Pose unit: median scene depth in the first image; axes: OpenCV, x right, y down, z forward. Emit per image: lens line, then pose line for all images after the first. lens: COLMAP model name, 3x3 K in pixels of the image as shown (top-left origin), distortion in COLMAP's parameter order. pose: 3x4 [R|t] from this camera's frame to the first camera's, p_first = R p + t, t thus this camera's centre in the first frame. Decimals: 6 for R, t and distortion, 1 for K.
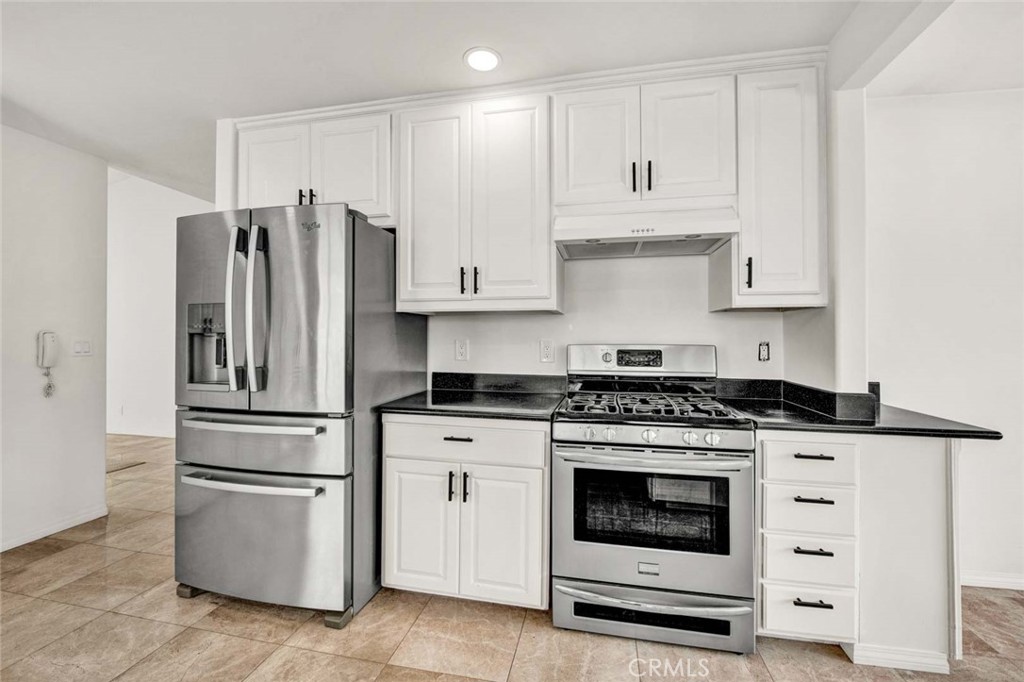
lens RADIAL K [[421.3, 0, 517.0], [0, 421.3, 337.0], [0, 0, 1]] dist [-0.012564, -0.000349]
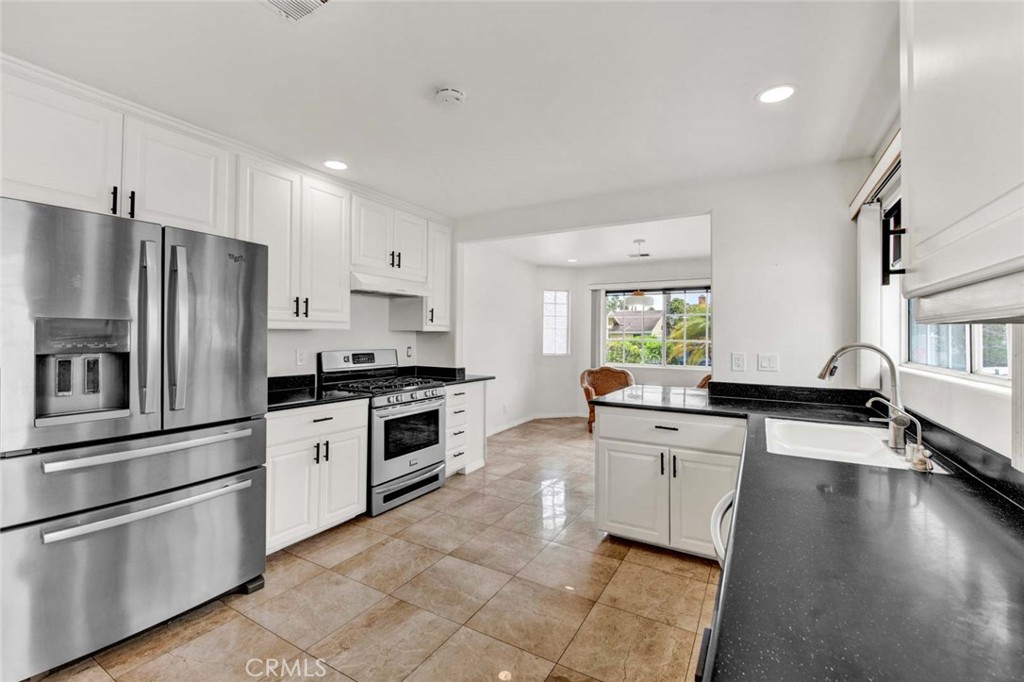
lens RADIAL K [[421.3, 0, 512.3], [0, 421.3, 334.9], [0, 0, 1]] dist [-0.012564, -0.000349]
pose [[0.337010, 0.001807, 0.941499, -1.326494], [-0.007082, 0.999975, 0.000616, -0.057609], [-0.941474, -0.006876, 0.337014, -0.110778]]
